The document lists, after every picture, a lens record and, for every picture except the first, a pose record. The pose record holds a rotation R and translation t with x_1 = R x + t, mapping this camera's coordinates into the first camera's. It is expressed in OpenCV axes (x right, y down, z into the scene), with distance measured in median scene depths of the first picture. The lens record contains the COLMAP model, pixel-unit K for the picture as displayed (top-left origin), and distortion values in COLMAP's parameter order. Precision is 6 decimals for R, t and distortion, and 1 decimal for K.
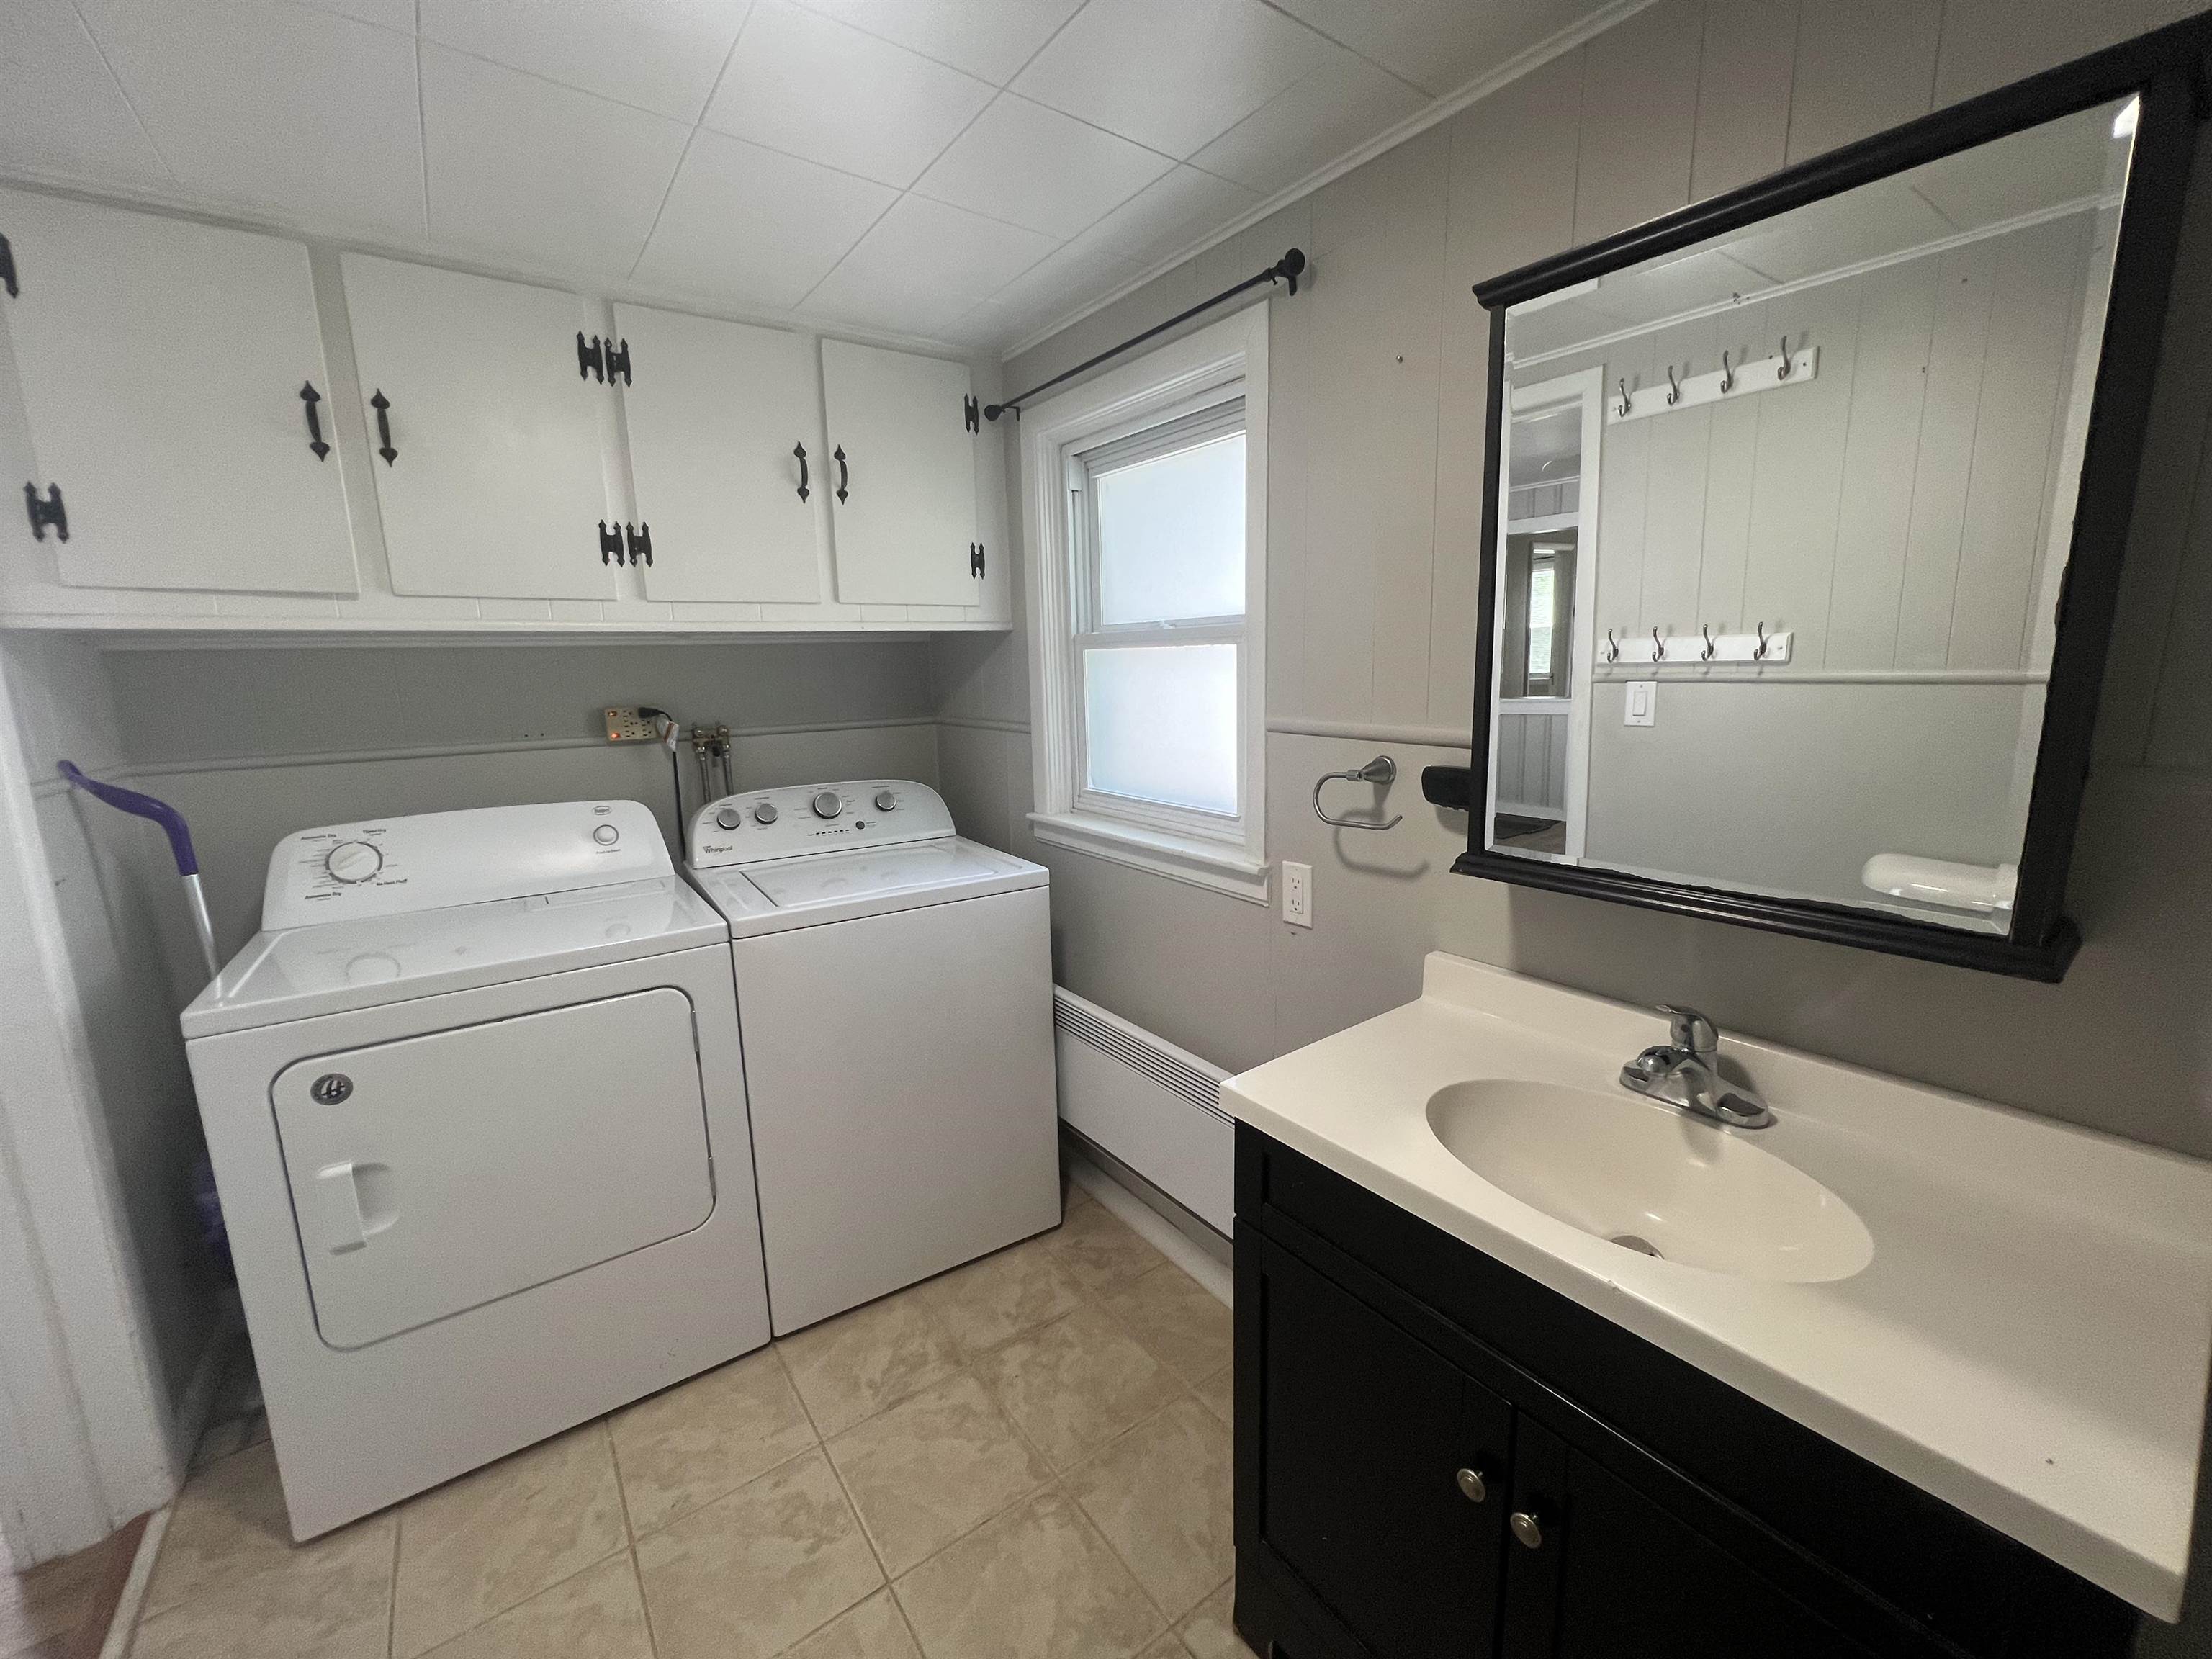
lens RADIAL K [[901.8, 0, 1111.1], [0, 901.8, 830.5], [0, 0, 1]] dist [-0.001083, -0.000017]
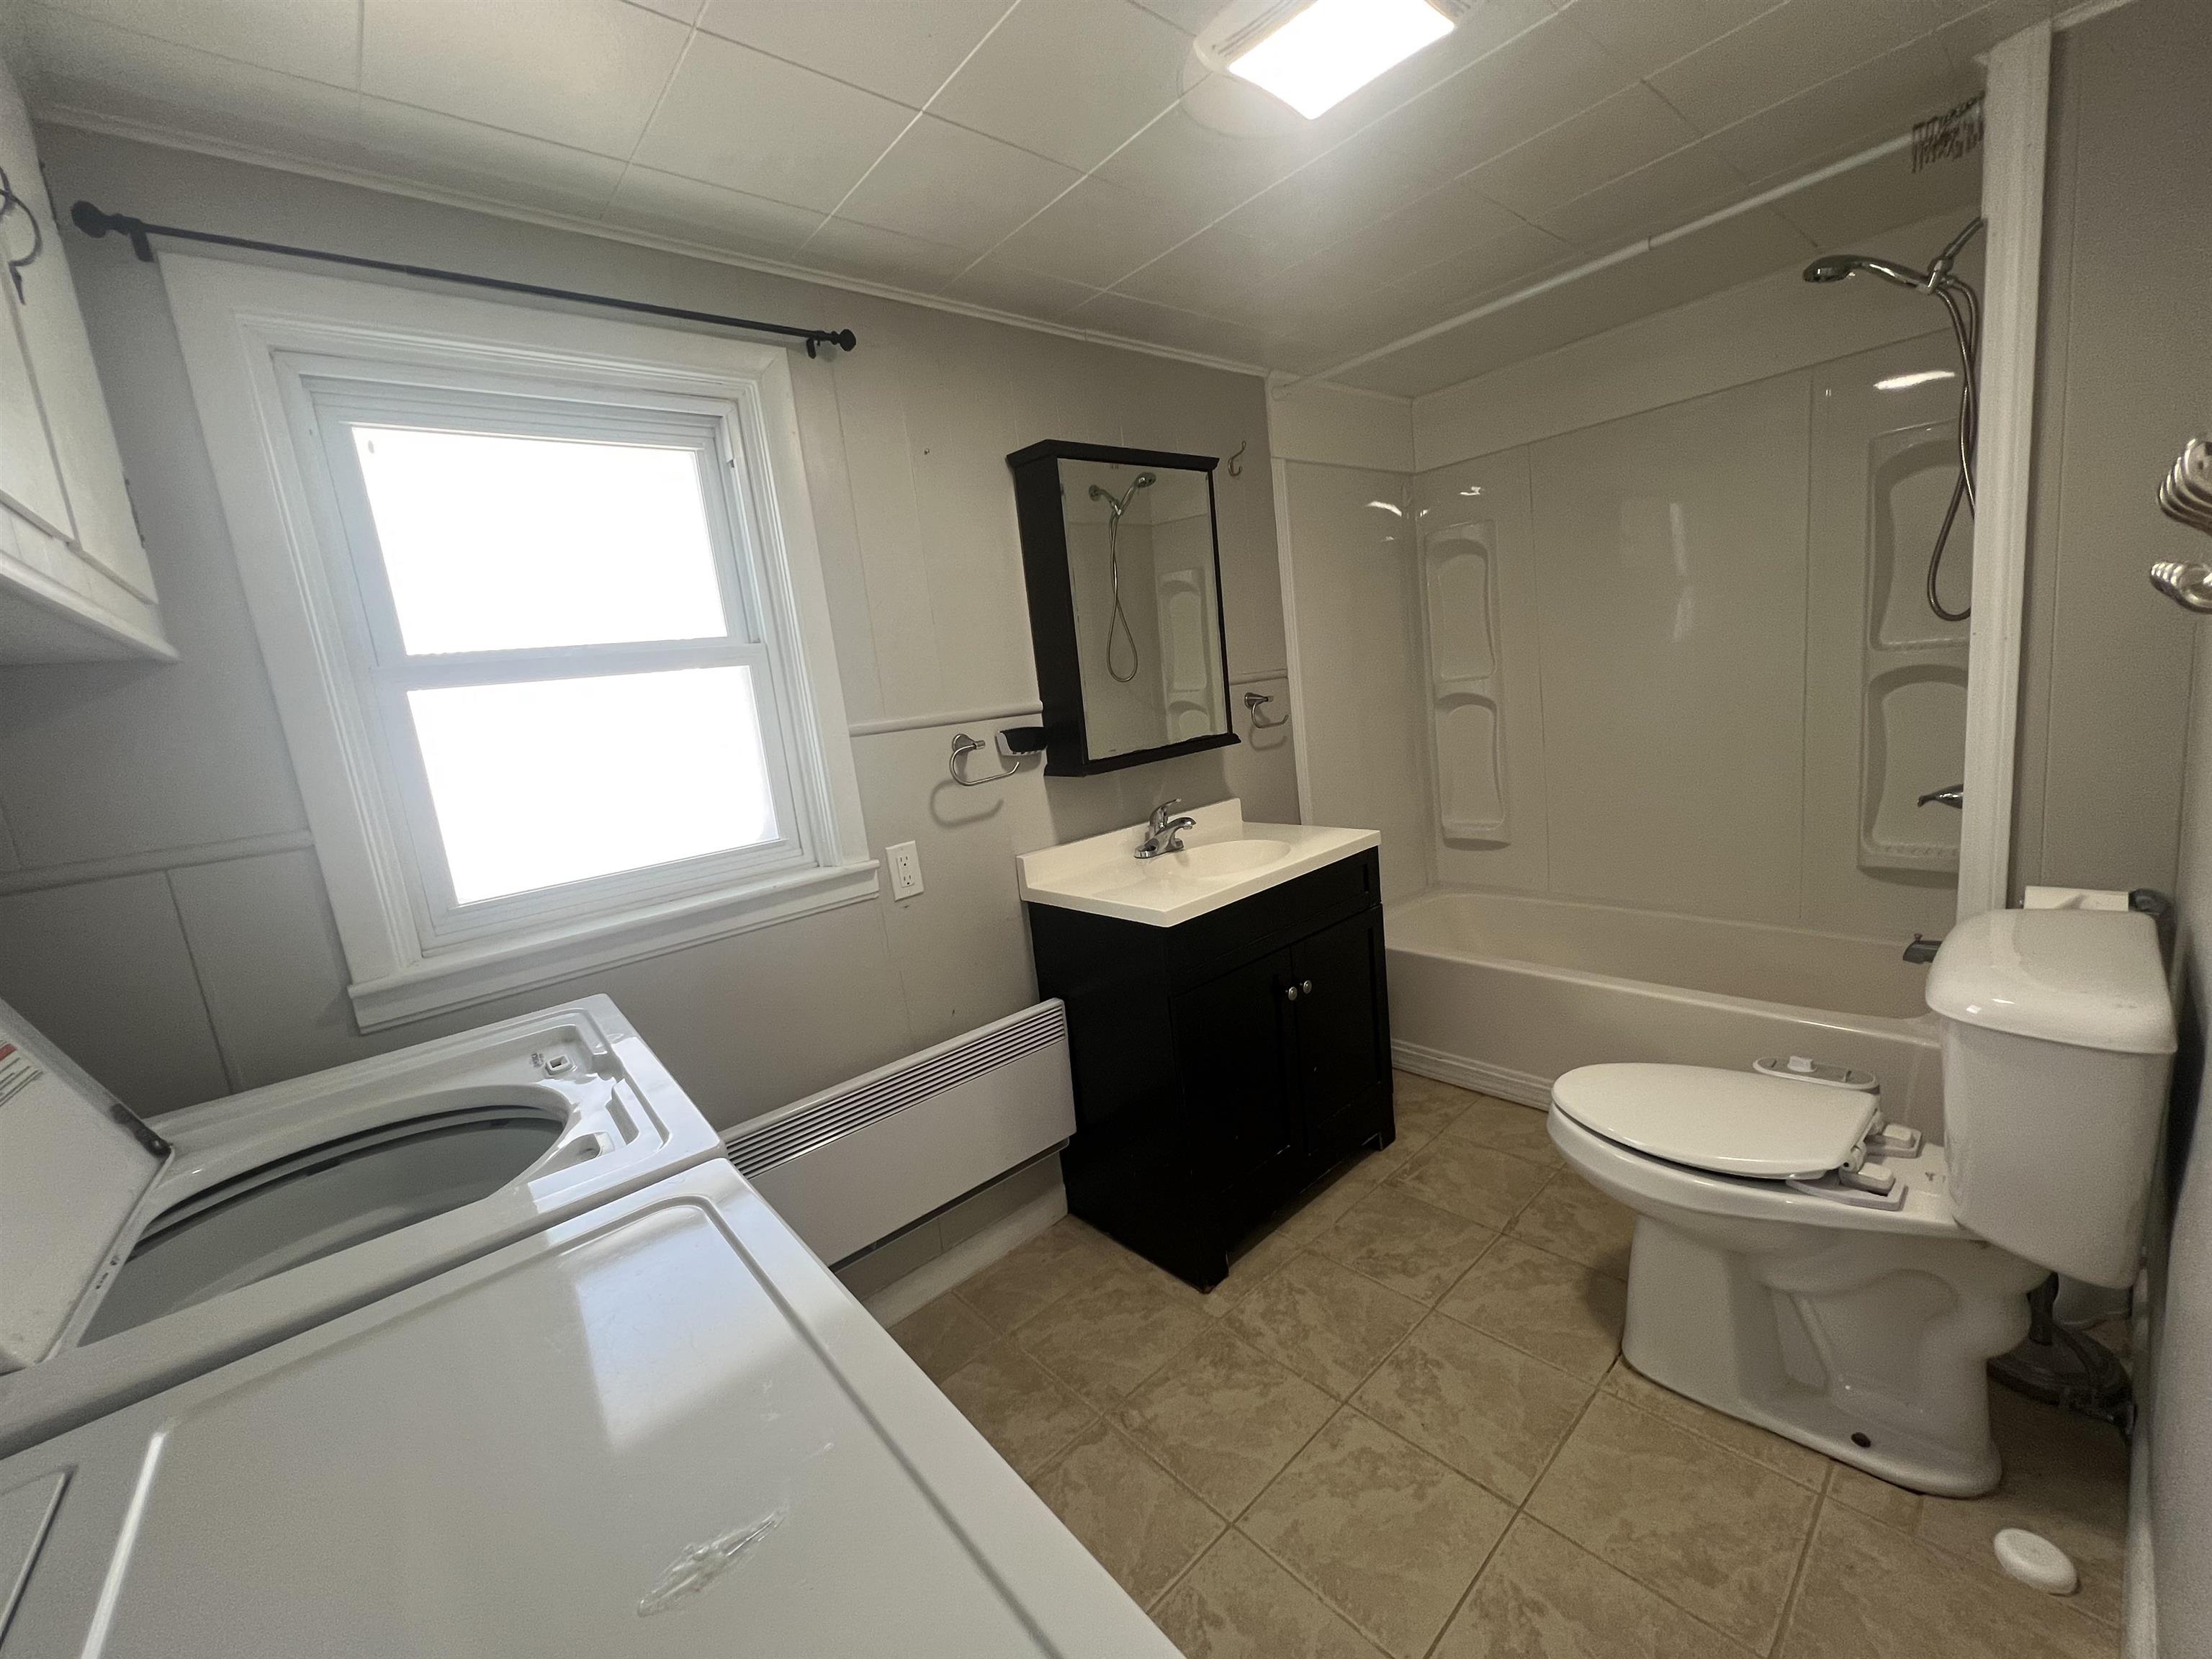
lens RADIAL K [[901.8, 0, 1104.6], [0, 901.8, 821.5], [0, 0, 1]] dist [-0.001083, -0.000017]
pose [[-0.102383, -0.131035, 0.986077, -1.006055], [0.292636, 0.943454, 0.155755, -0.098944], [-0.950727, 0.304508, -0.058248, 0.850636]]
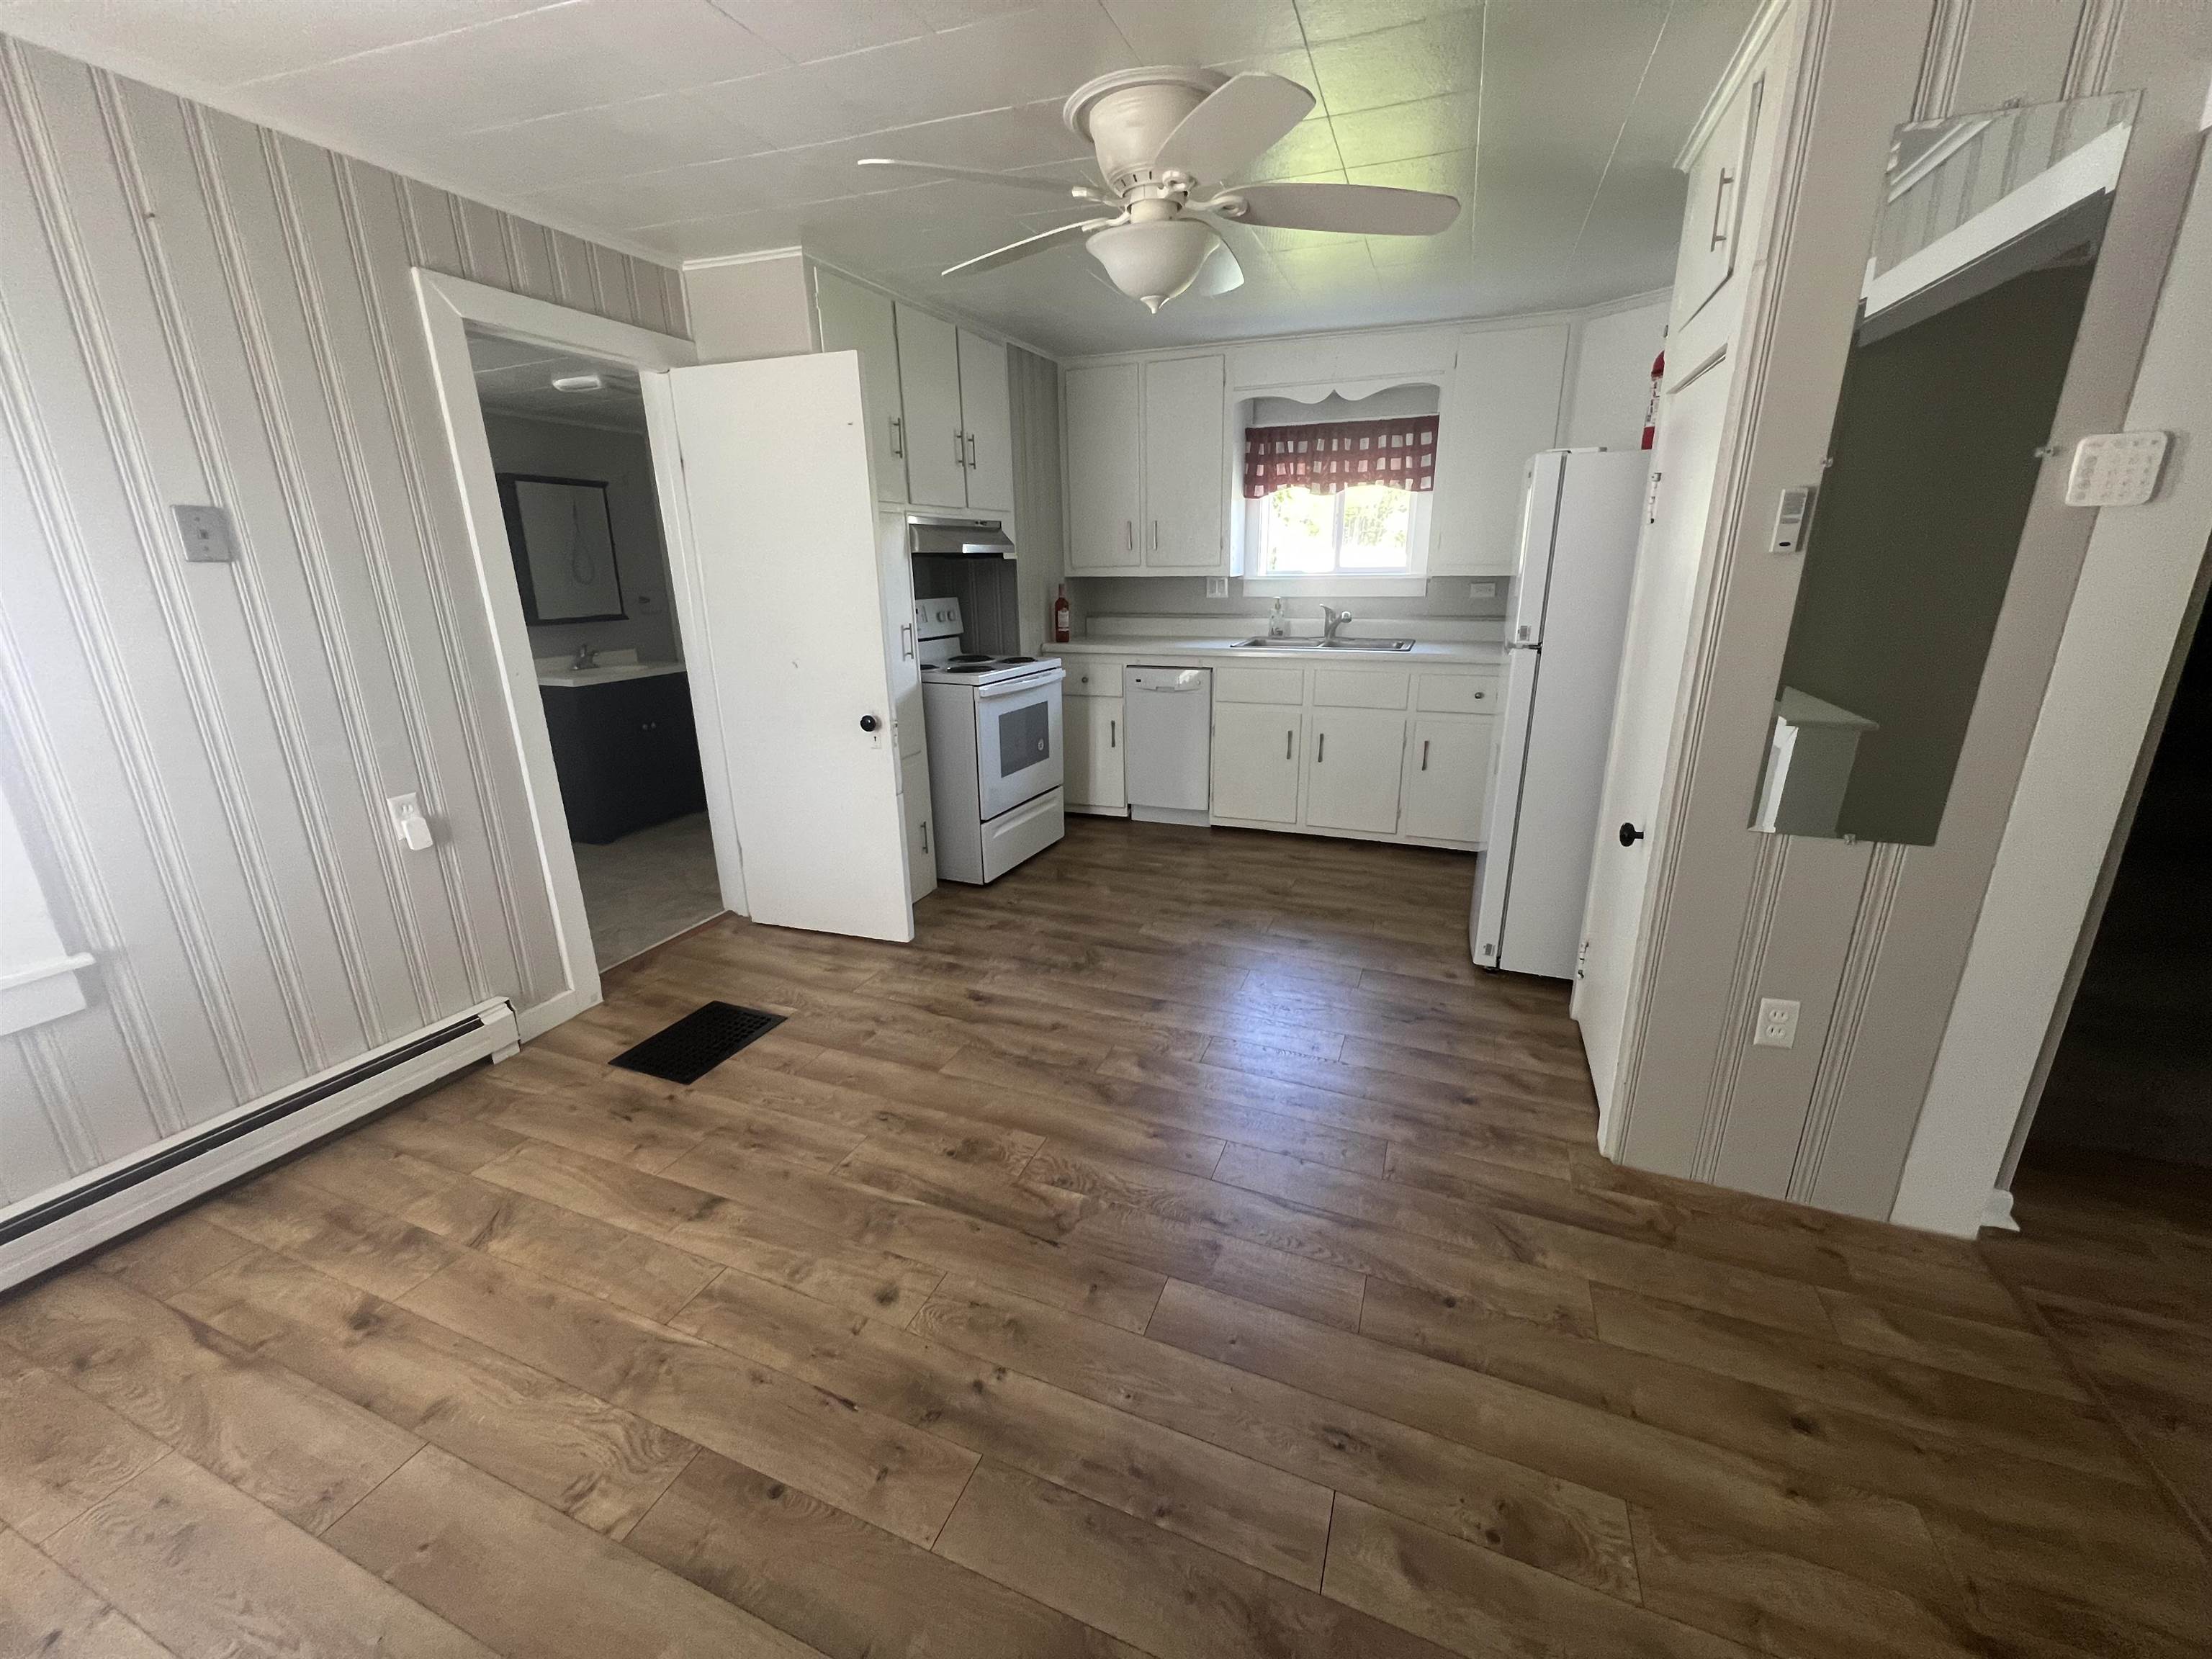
lens RADIAL K [[883.0, 0, 1107.6], [0, 883.0, 822.9], [0, 0, 1]] dist [-0.001619, 0.000176]
pose [[-0.531141, -0.213688, 0.819894, -3.323936], [0.180130, 0.917075, 0.355707, -0.065546], [-0.827914, 0.336618, -0.448605, 0.739128]]
